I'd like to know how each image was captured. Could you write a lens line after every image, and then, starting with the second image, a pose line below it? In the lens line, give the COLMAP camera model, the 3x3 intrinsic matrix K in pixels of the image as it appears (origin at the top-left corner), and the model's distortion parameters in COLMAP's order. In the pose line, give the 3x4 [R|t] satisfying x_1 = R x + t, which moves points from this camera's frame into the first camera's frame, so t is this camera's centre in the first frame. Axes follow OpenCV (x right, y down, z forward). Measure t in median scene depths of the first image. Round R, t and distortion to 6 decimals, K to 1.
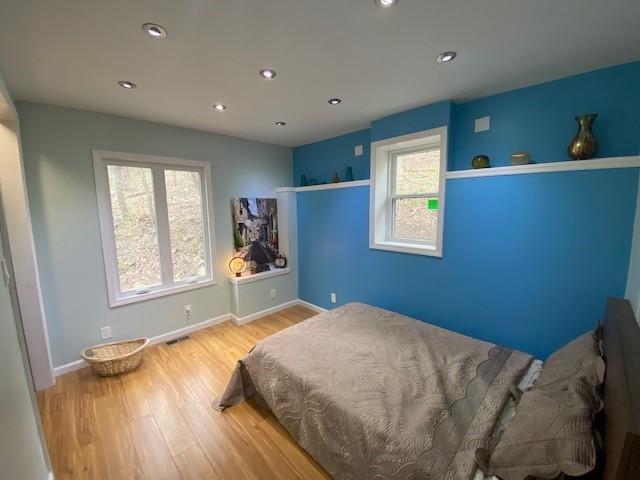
lens RADIAL K [[263.8, 0, 319.4], [0, 263.8, 240.4], [0, 0, 1]] dist [-0.000088, -0.001084]
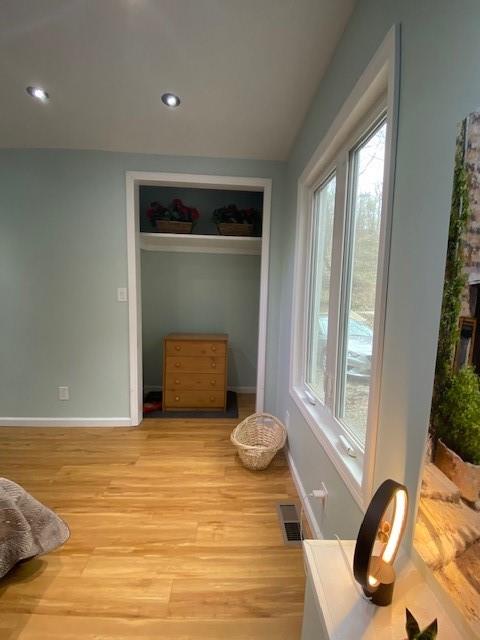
lens RADIAL K [[263.8, 0, 236.8], [0, 263.8, 317.4], [0, 0, 1]] dist [-0.000088, -0.001084]
pose [[-0.664619, 0.067705, -0.744109, -0.140503], [-0.123888, 0.972116, 0.199104, -0.073296], [0.736840, 0.224515, -0.637699, 1.203677]]
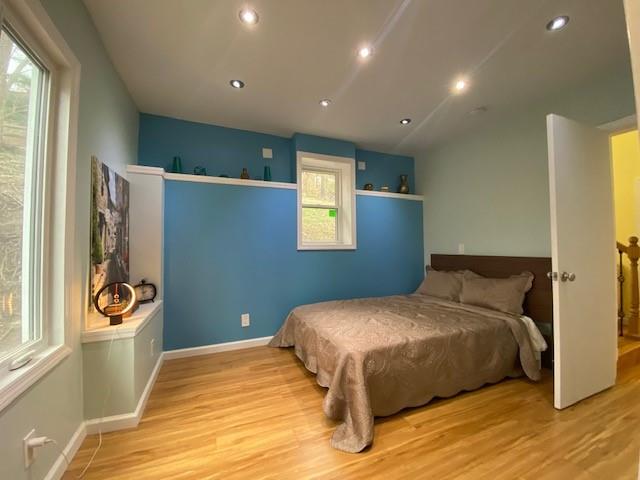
lens RADIAL K [[263.8, 0, 319.0], [0, 263.8, 239.8], [0, 0, 1]] dist [-0.000088, -0.001084]
pose [[0.351992, 0.036306, 0.935299, -0.741058], [0.122480, 0.988869, -0.084480, 0.088162], [-0.927955, 0.144291, 0.343627, 0.577609]]
